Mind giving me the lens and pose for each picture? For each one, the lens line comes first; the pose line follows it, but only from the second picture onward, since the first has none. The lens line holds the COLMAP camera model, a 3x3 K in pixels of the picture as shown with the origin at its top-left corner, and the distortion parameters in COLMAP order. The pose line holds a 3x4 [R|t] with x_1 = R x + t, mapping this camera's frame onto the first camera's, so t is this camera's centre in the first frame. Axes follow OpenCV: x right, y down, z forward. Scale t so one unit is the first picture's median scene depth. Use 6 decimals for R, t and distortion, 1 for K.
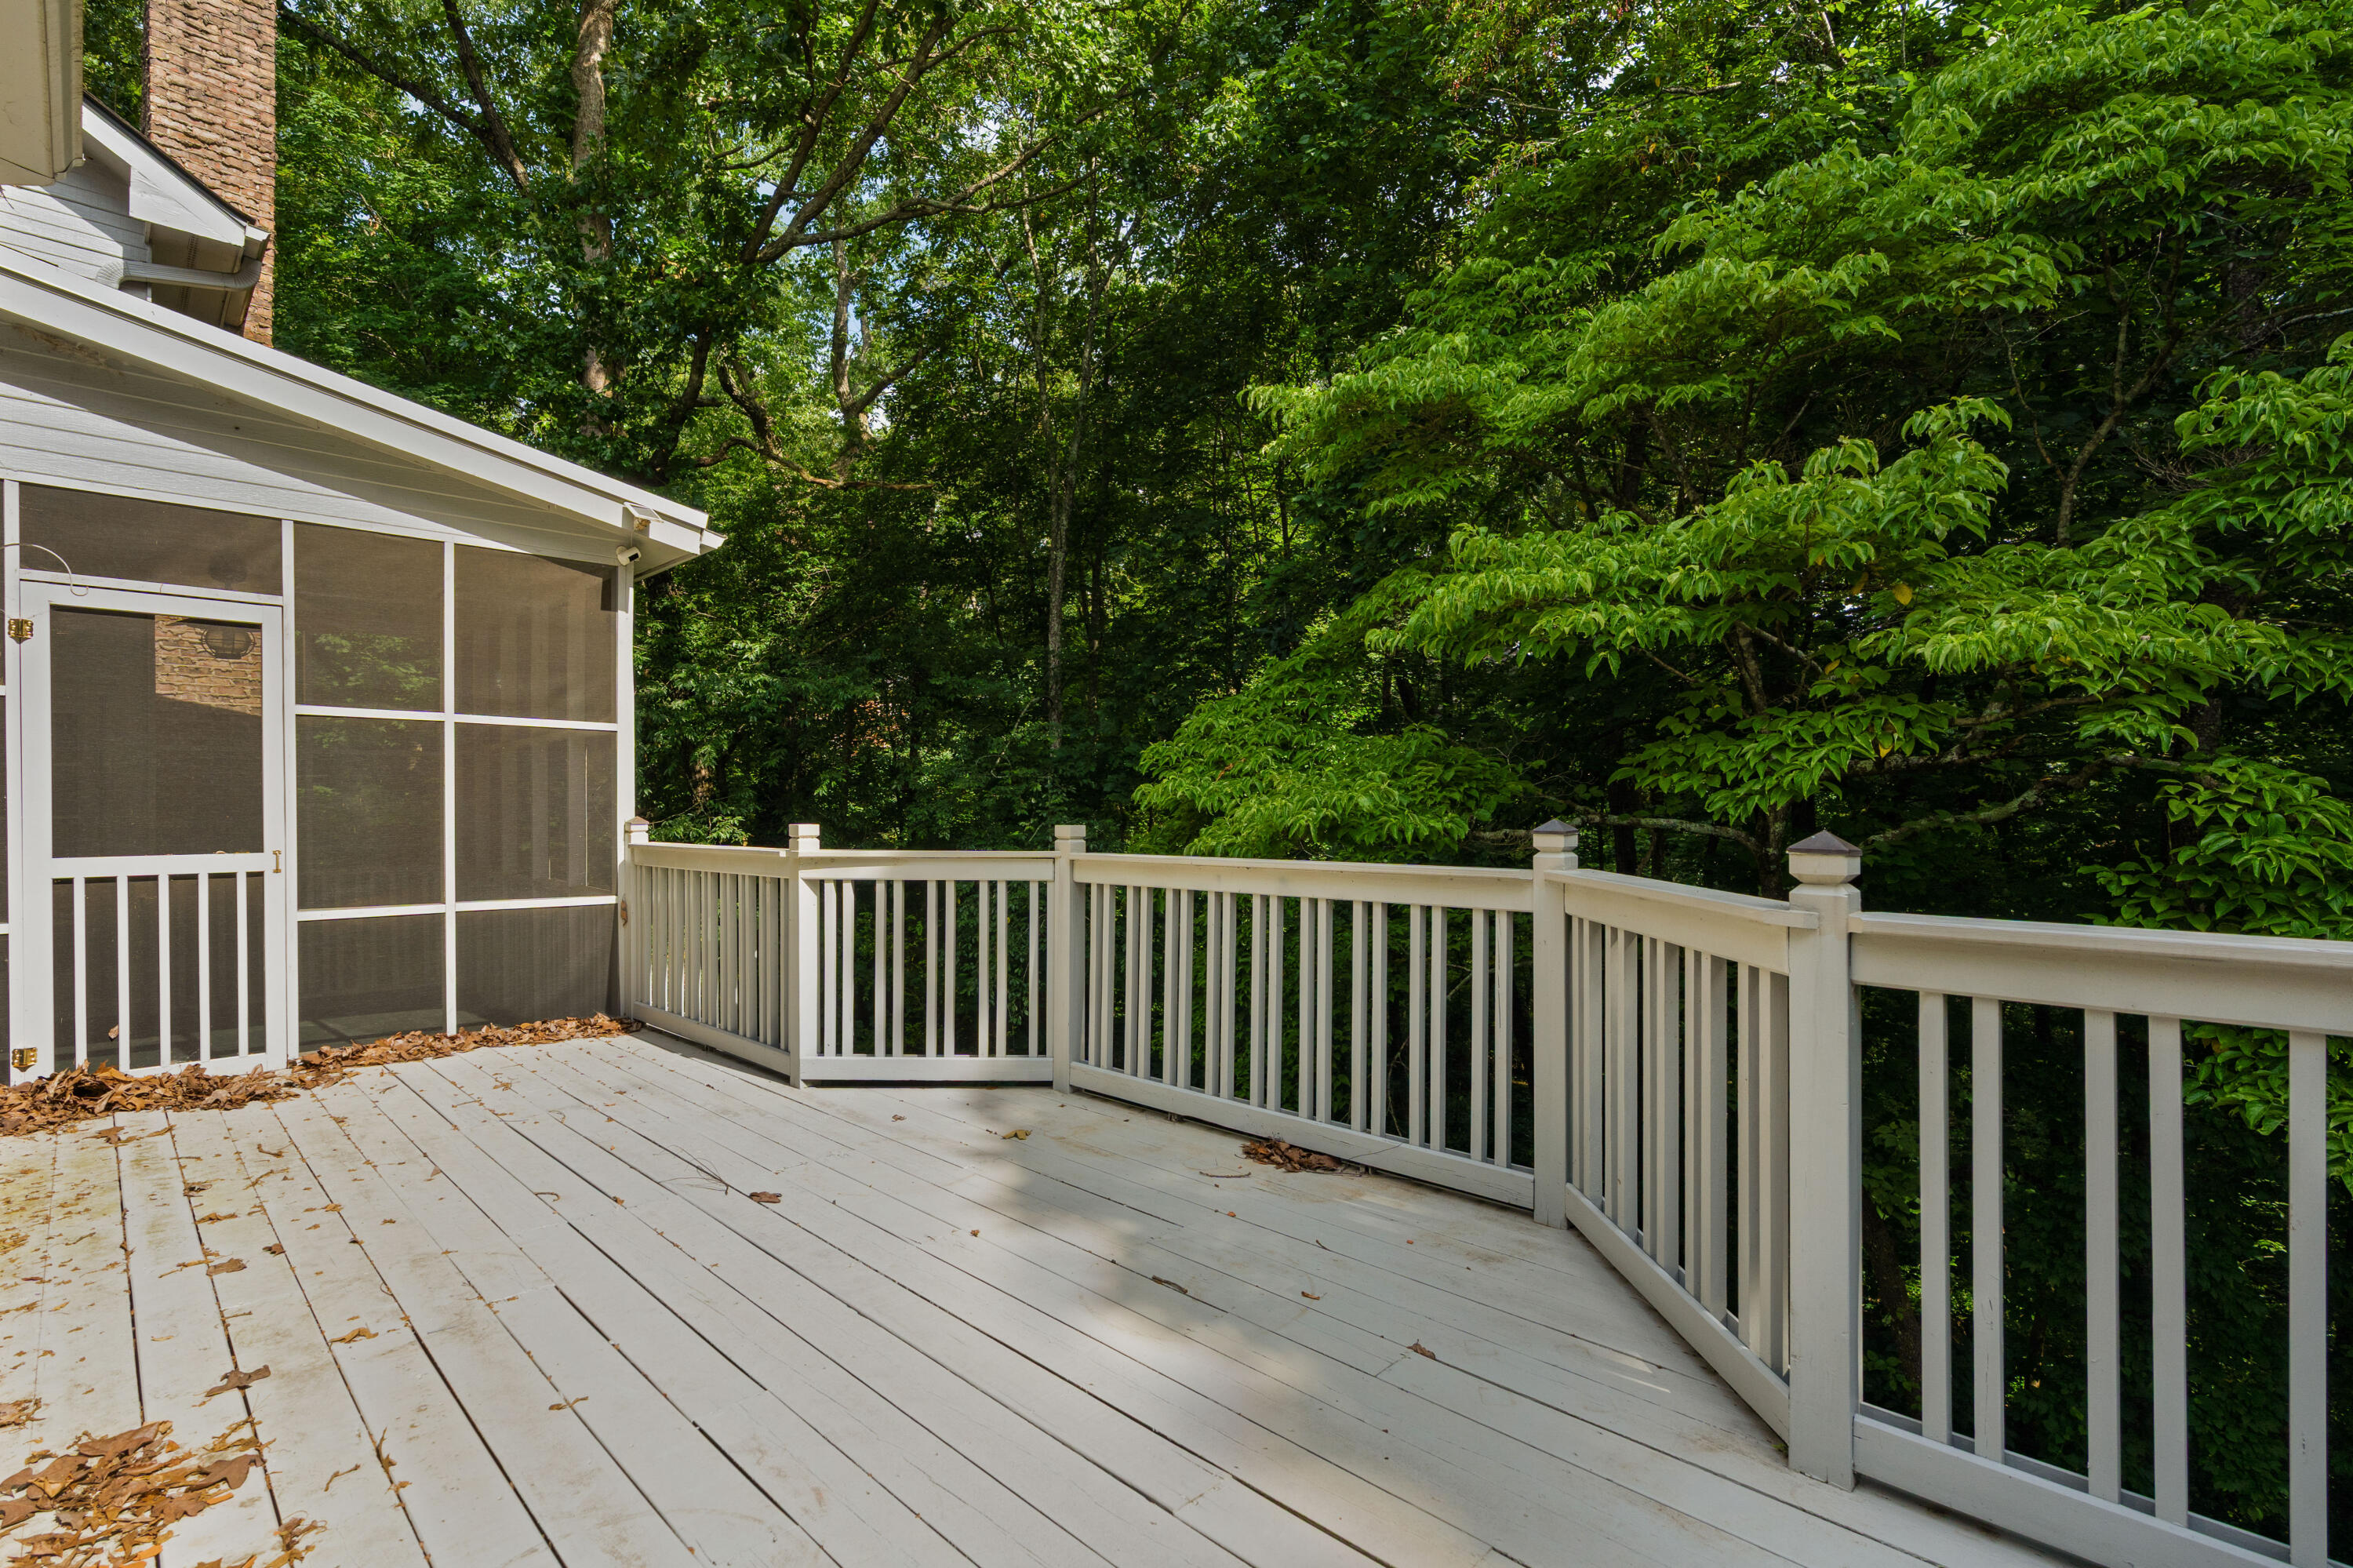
lens RADIAL K [[1105.3, 0, 1176.5], [0, 1105.3, 784.0], [0, 0, 1]] dist [-0.002326, -0.000028]
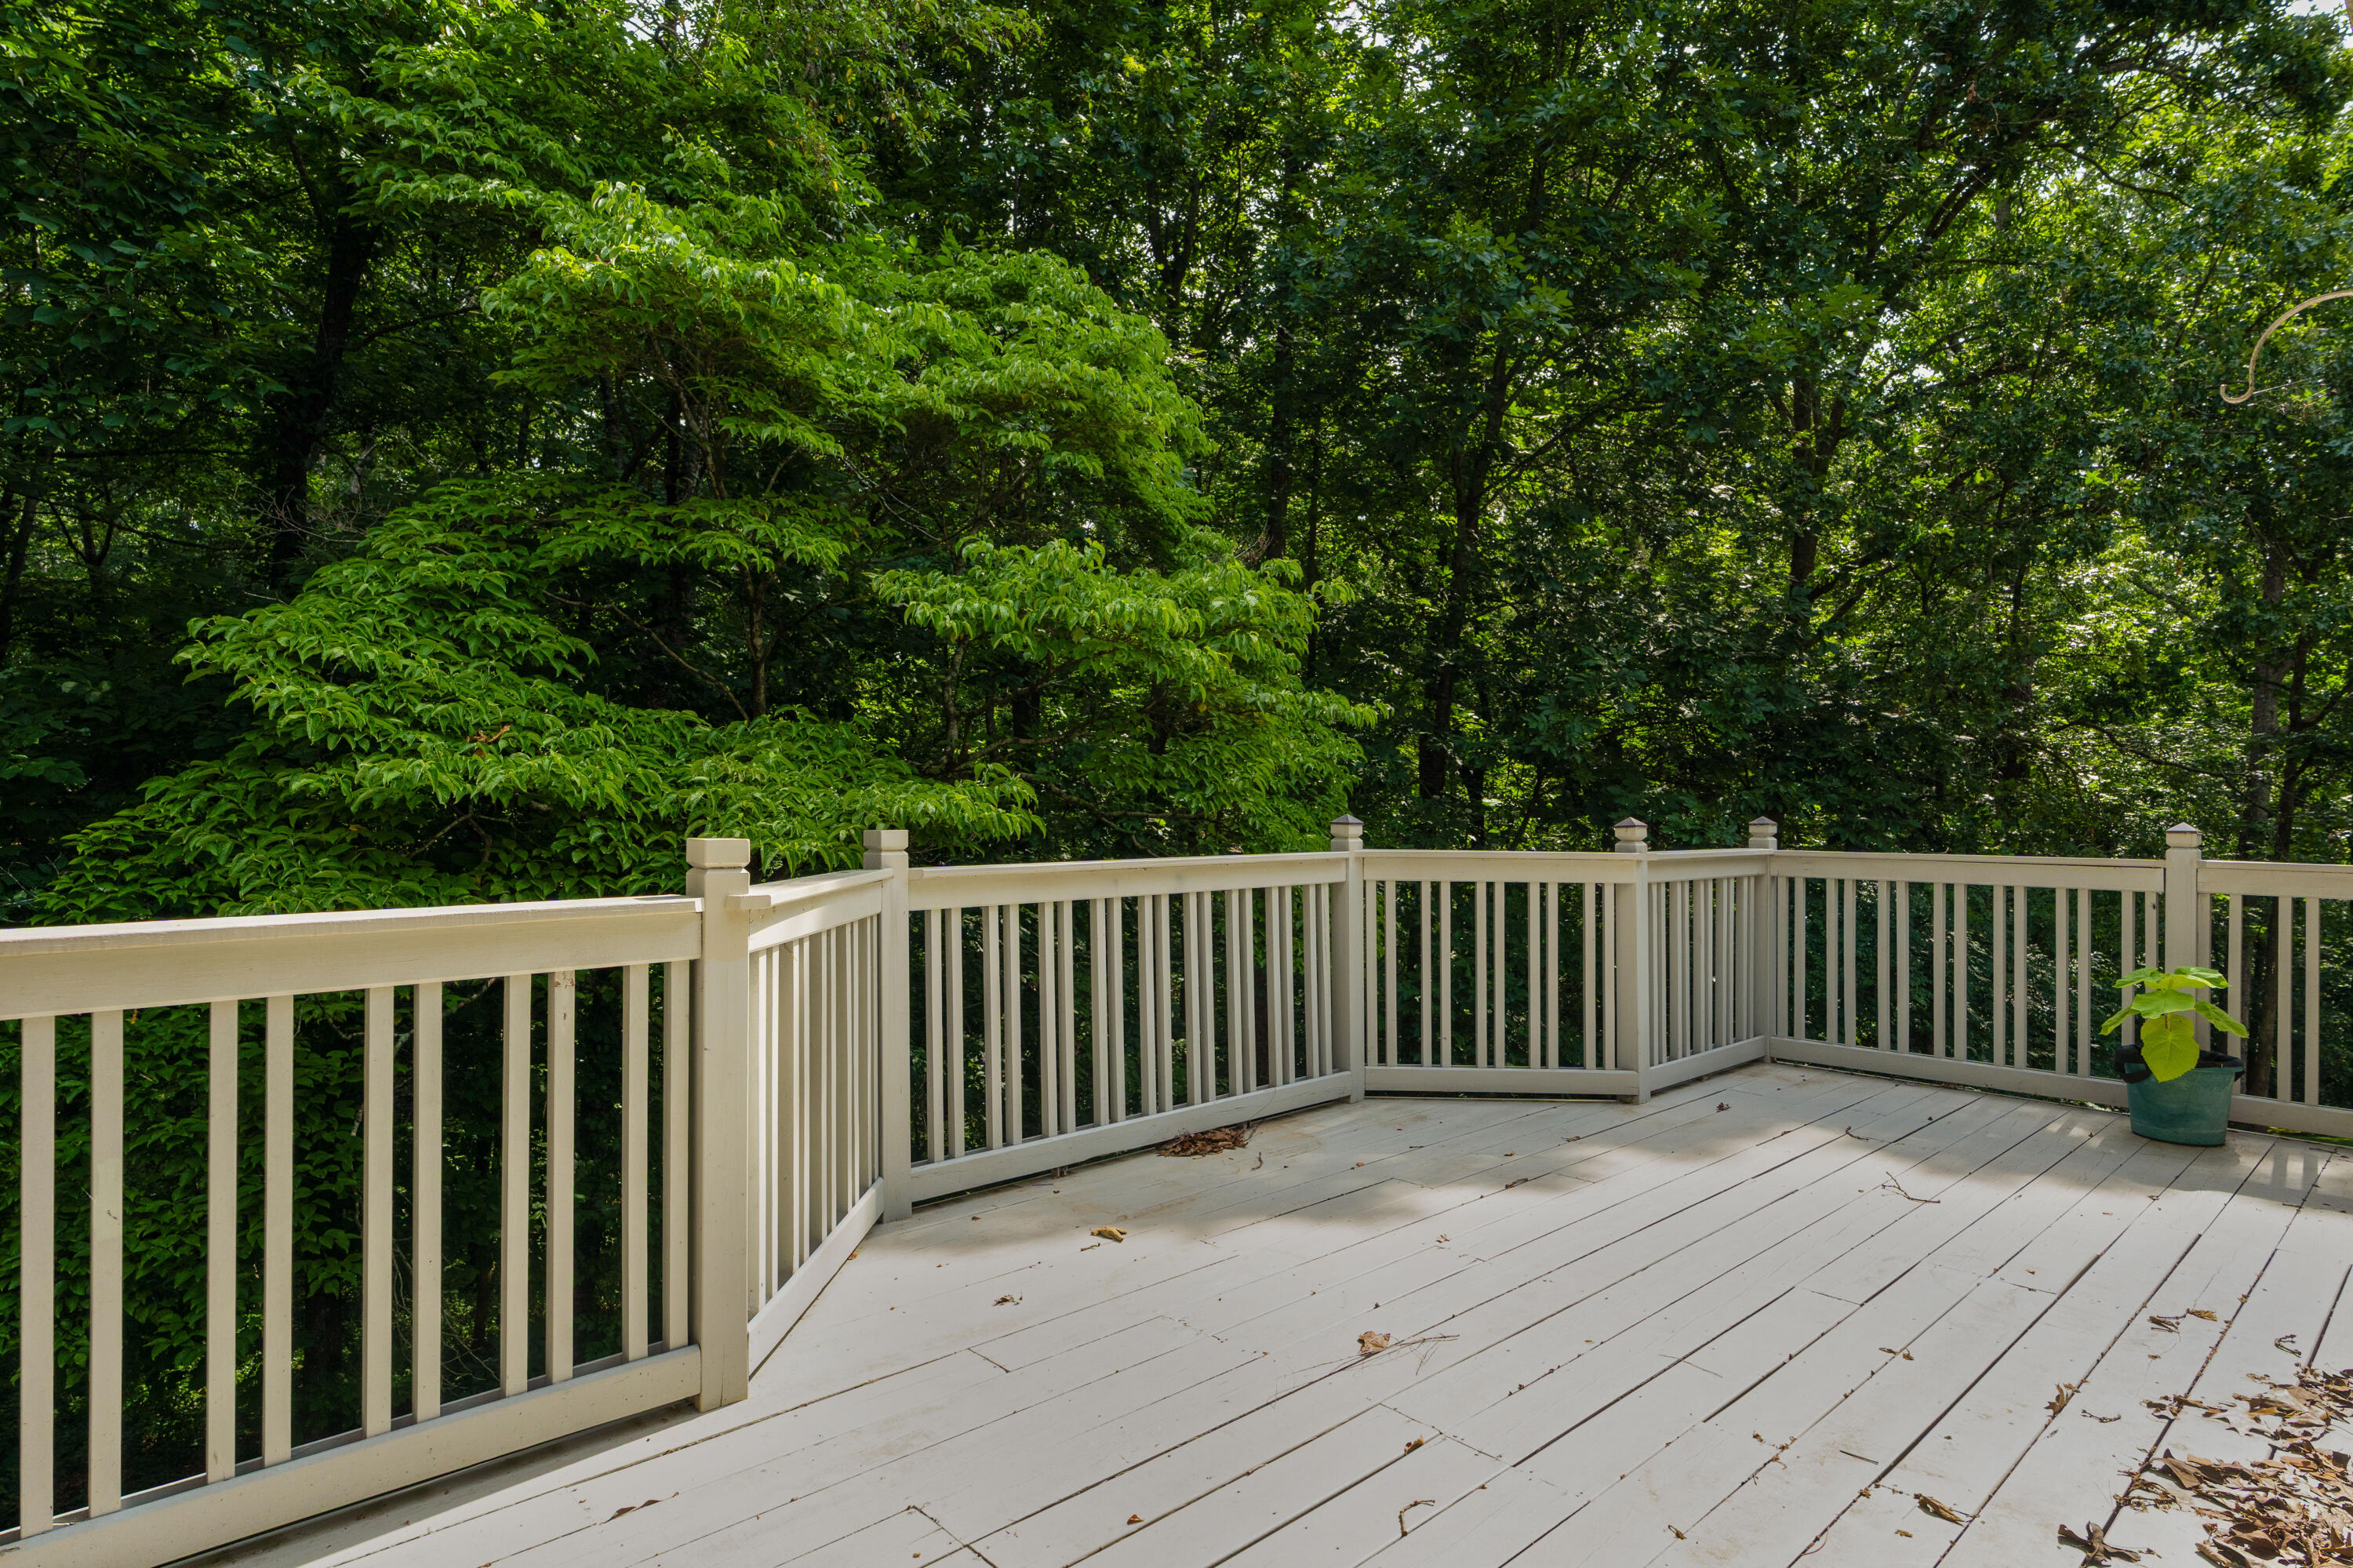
lens RADIAL K [[1261.3, 0, 1176.5], [0, 1261.3, 784.0], [0, 0, 1]] dist [0.002594, 0.000147]
pose [[0.030993, 0.021372, 0.999291, -1.227663], [-0.024328, 0.999491, -0.020621, 0.031097], [-0.999223, -0.023671, 0.031497, 1.132599]]
